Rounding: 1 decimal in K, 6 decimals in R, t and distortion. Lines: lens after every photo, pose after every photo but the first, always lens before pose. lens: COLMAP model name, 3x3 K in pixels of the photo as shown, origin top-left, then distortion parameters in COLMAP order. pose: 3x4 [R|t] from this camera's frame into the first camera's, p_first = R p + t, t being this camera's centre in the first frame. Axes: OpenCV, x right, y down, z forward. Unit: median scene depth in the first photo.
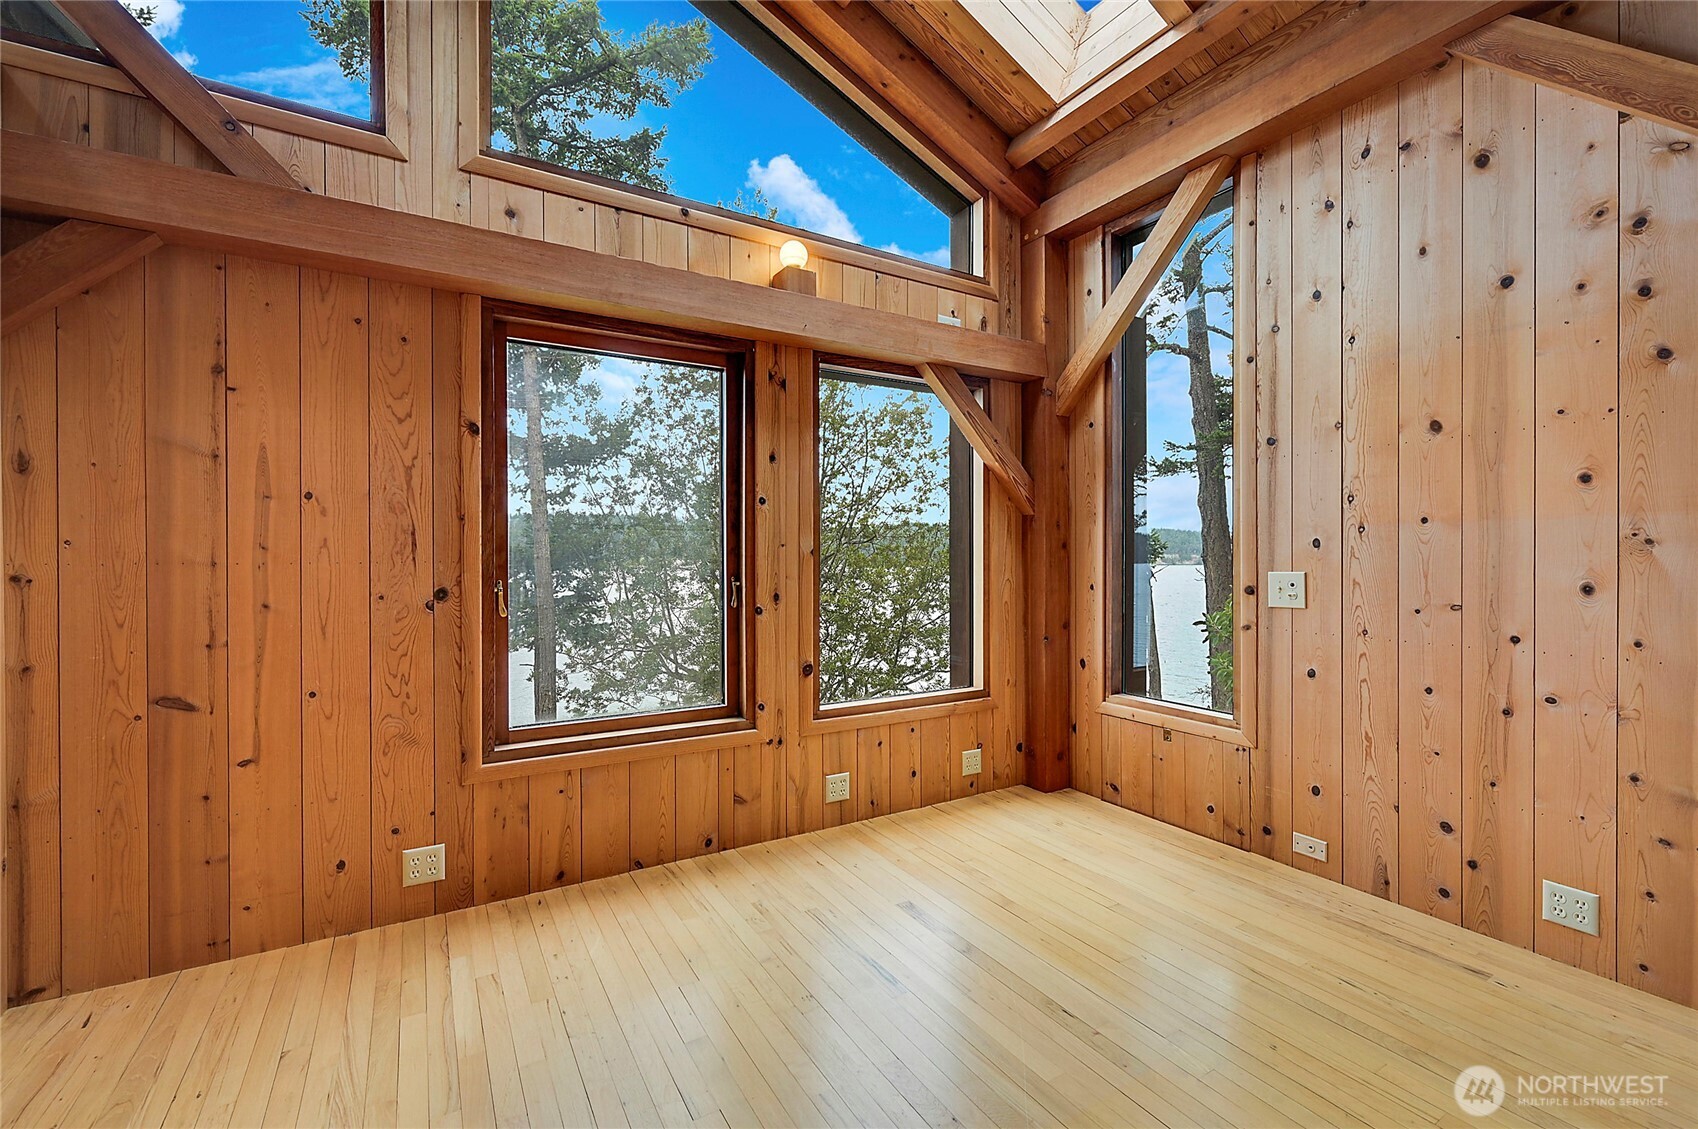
lens RADIAL K [[713.5, 0, 846.1], [0, 713.5, 566.2], [0, 0, 1]] dist [-0.001297, 0.000278]
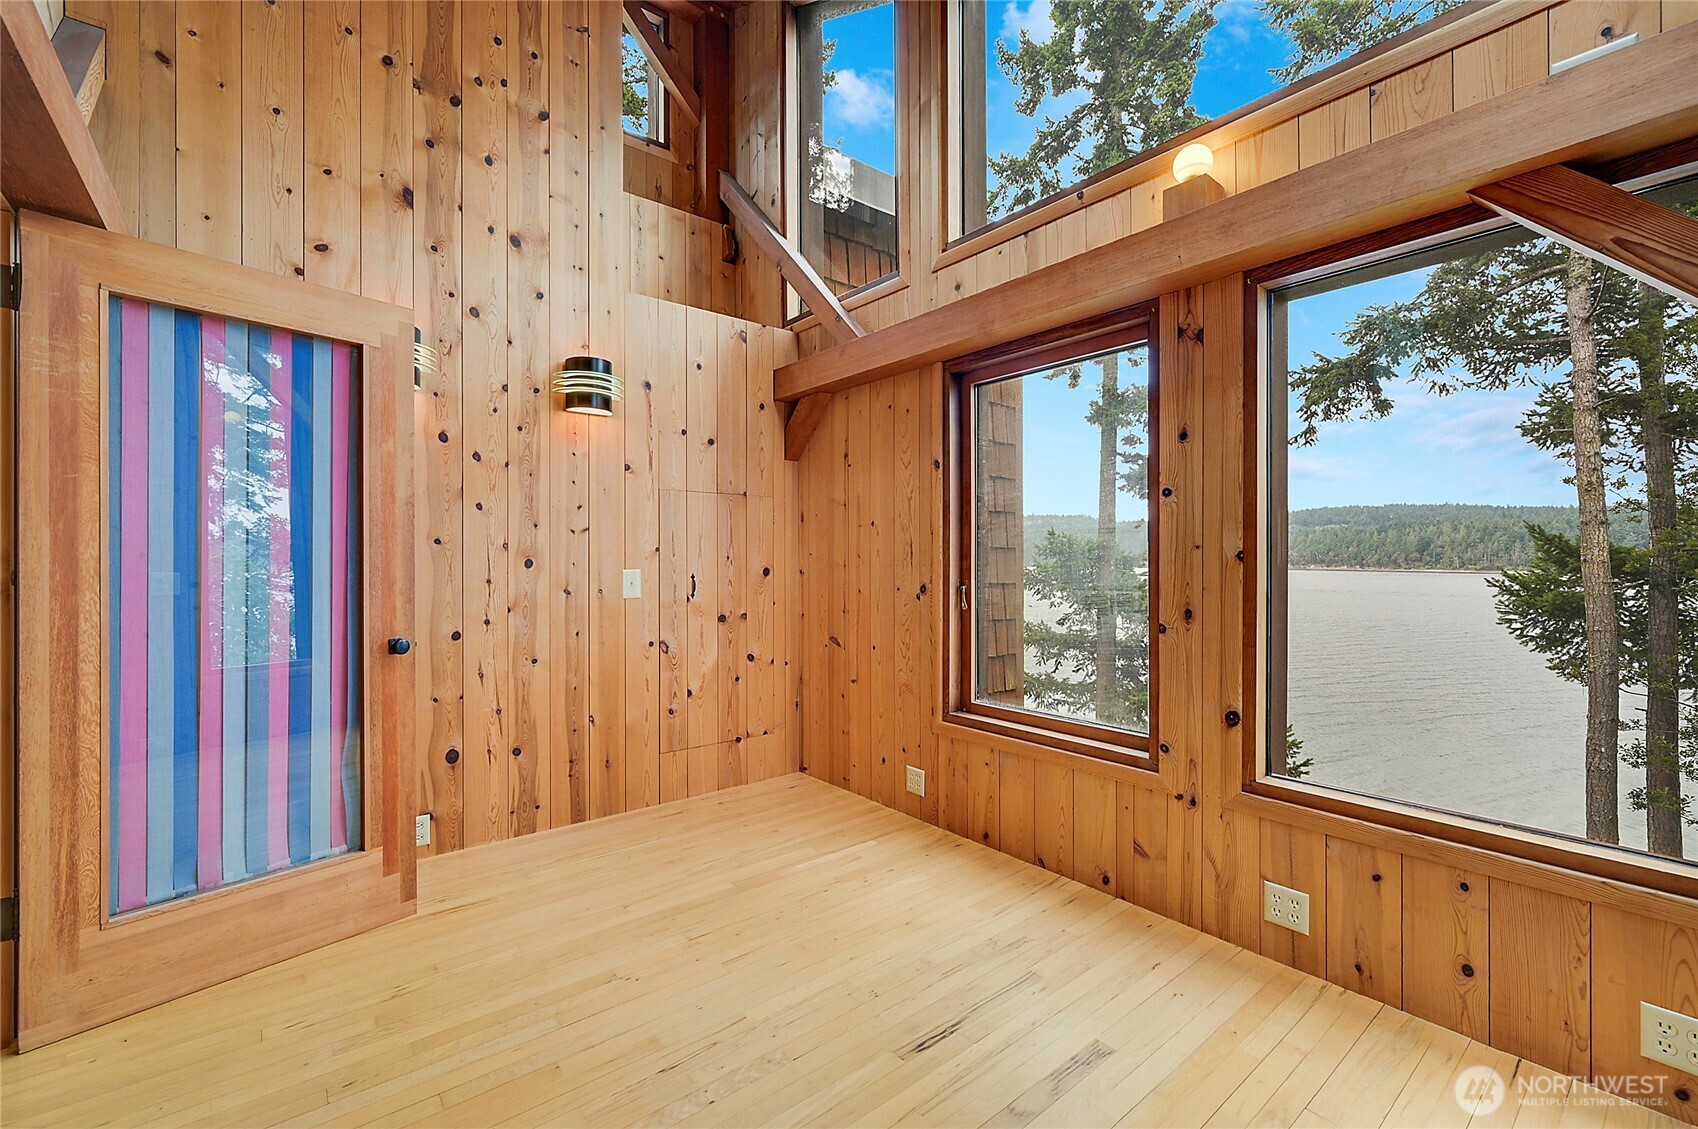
lens RADIAL K [[713.5, 0, 851.0], [0, 713.5, 563.6], [0, 0, 1]] dist [-0.001297, 0.000278]
pose [[0.156998, 0.009808, -0.987550, 0.623920], [-0.005022, 0.999946, 0.009133, -0.017128], [0.987586, 0.003526, 0.157039, 0.526648]]
